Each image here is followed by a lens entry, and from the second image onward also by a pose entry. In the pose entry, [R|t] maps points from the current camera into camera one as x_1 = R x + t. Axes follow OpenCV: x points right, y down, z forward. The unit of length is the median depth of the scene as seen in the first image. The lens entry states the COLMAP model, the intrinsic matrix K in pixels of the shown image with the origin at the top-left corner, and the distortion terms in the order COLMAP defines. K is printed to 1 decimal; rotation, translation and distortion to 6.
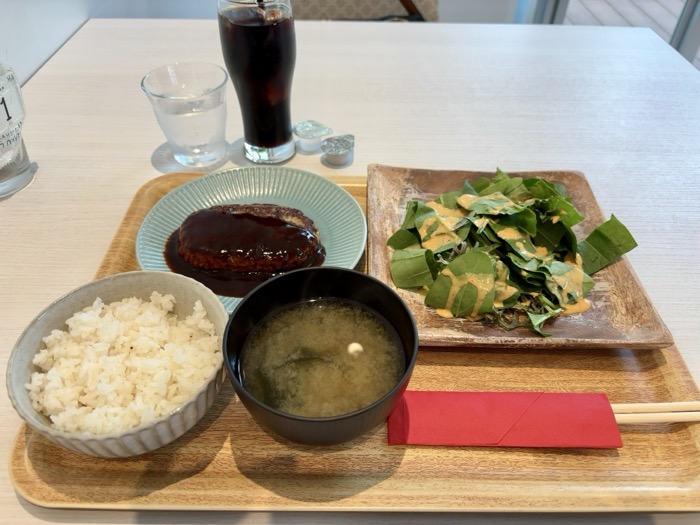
lens RADIAL K [[538.3, 0, 350.0], [0, 538.3, 262.5], [0, 0, 1]] dist [-0.006856, -0.006312]
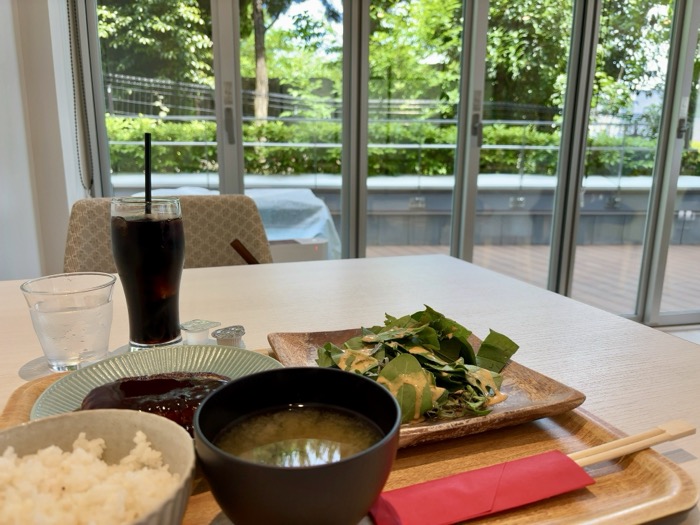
lens RADIAL K [[538.3, 0, 350.0], [0, 538.3, 262.5], [0, 0, 1]] dist [-0.006856, -0.006312]
pose [[0.934781, -0.075628, 0.347081, -0.215162], [0.244336, 0.846116, -0.473695, 0.297136], [-0.257847, 0.527605, 0.809412, 0.051816]]
